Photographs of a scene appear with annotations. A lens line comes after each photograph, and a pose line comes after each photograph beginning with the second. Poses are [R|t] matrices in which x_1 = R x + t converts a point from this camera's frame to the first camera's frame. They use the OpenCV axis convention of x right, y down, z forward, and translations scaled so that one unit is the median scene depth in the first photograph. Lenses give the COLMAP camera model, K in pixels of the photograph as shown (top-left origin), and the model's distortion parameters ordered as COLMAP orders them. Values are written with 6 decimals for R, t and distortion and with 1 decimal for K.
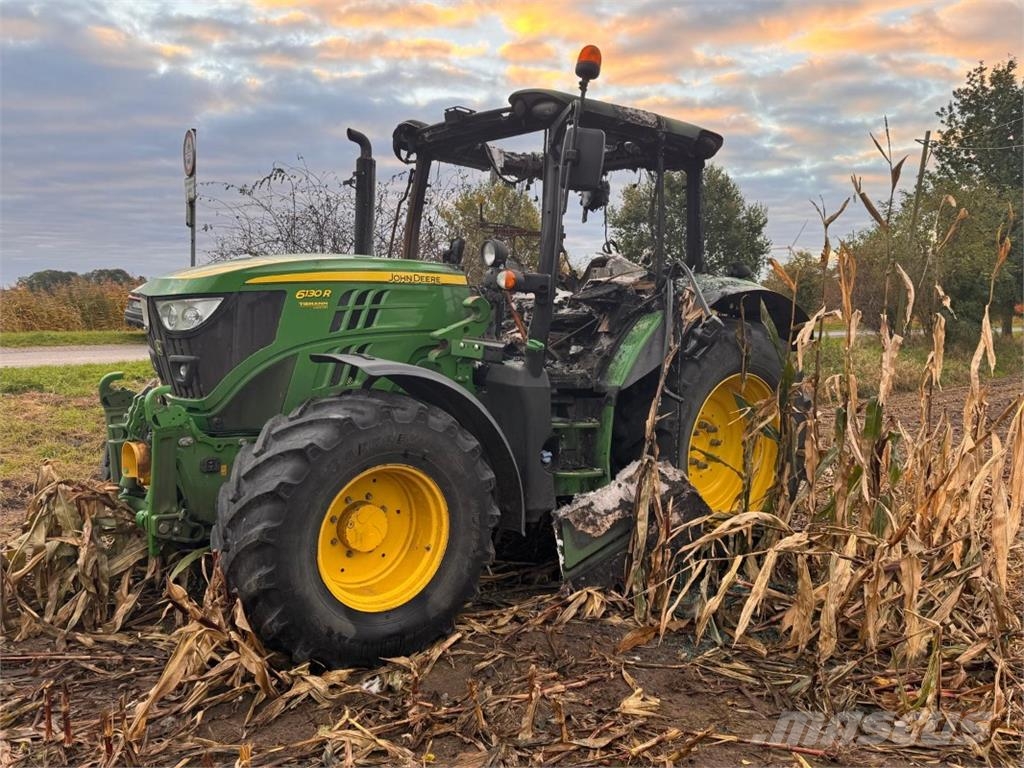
lens RADIAL K [[837.8, 0, 515.3], [0, 837.8, 383.9], [0, 0, 1]] dist [0.057834, -0.081109]
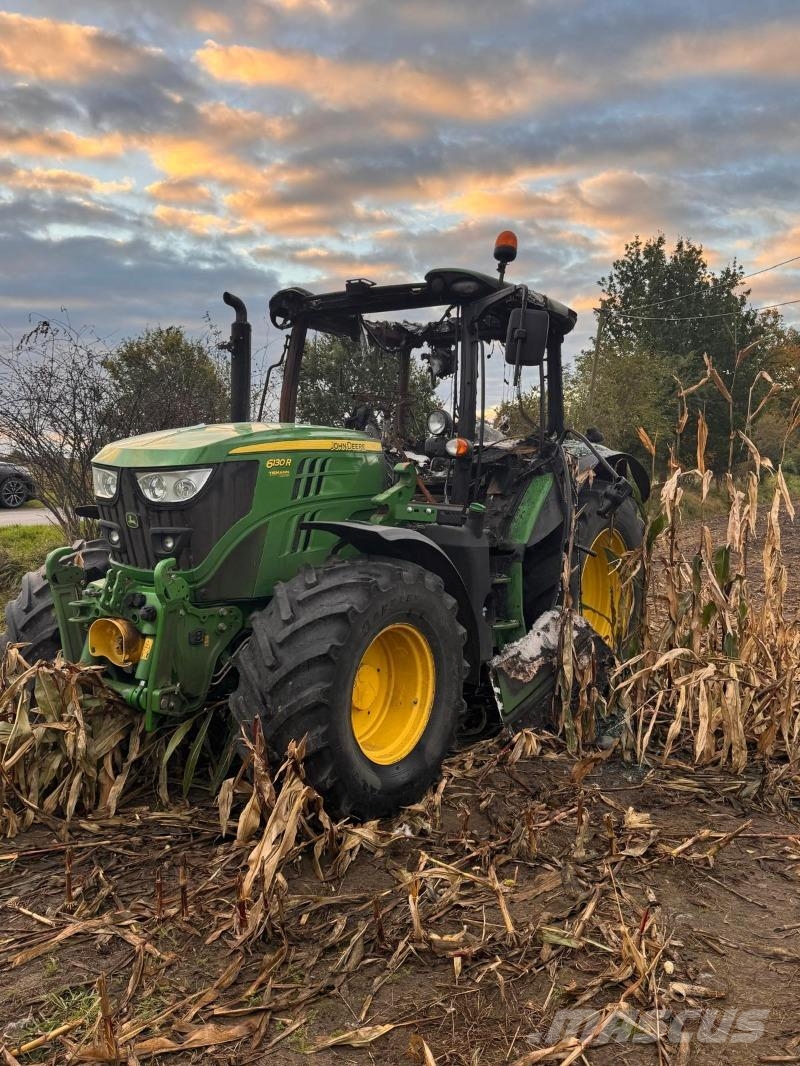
lens RADIAL K [[872.1, 0, 421.0], [0, 872.1, 535.2], [0, 0, 1]] dist [0.057834, -0.081109]
pose [[0.962000, -0.032507, 0.271107, -0.336933], [0.035435, 0.999354, -0.005911, -0.006798], [-0.270740, 0.015293, 0.962531, -0.056088]]
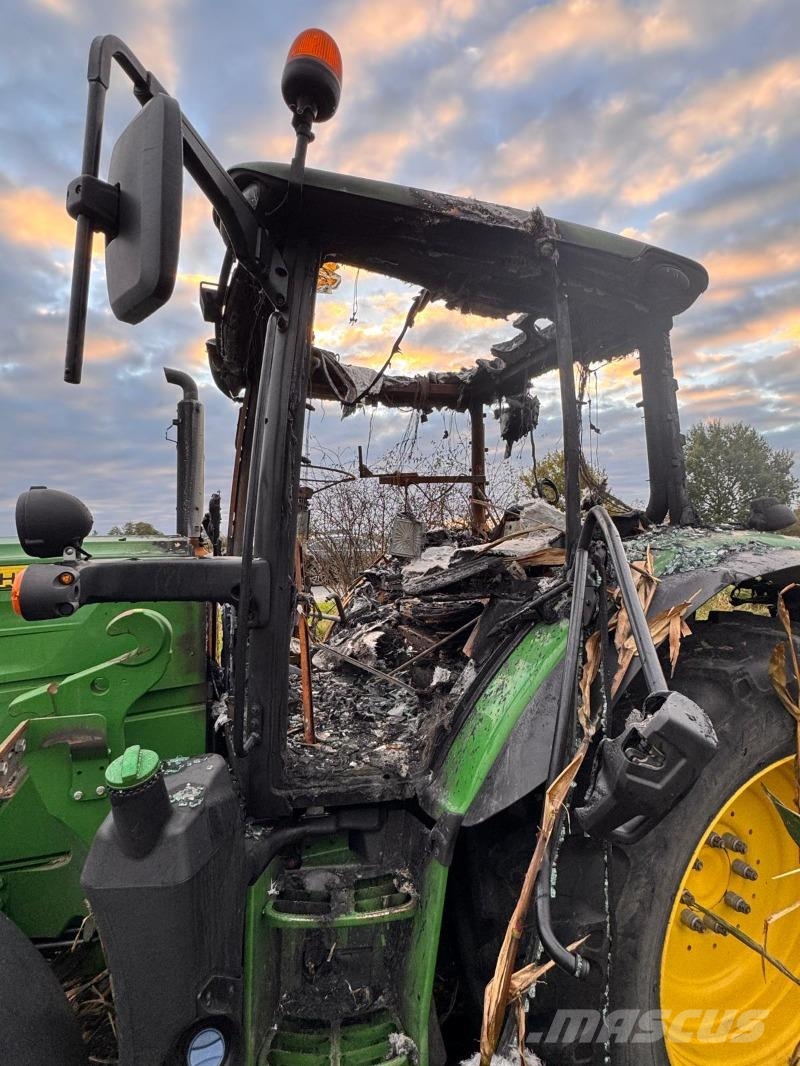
lens RADIAL K [[546.8, 0, 382.8], [0, 546.8, 520.7], [0, 0, 1]] dist [-0.012684, 0.000171]
pose [[0.941120, -0.056064, -0.333392, 0.199393], [0.007641, 0.989429, -0.144815, -0.109120], [0.337986, 0.133741, 0.931600, 0.774719]]
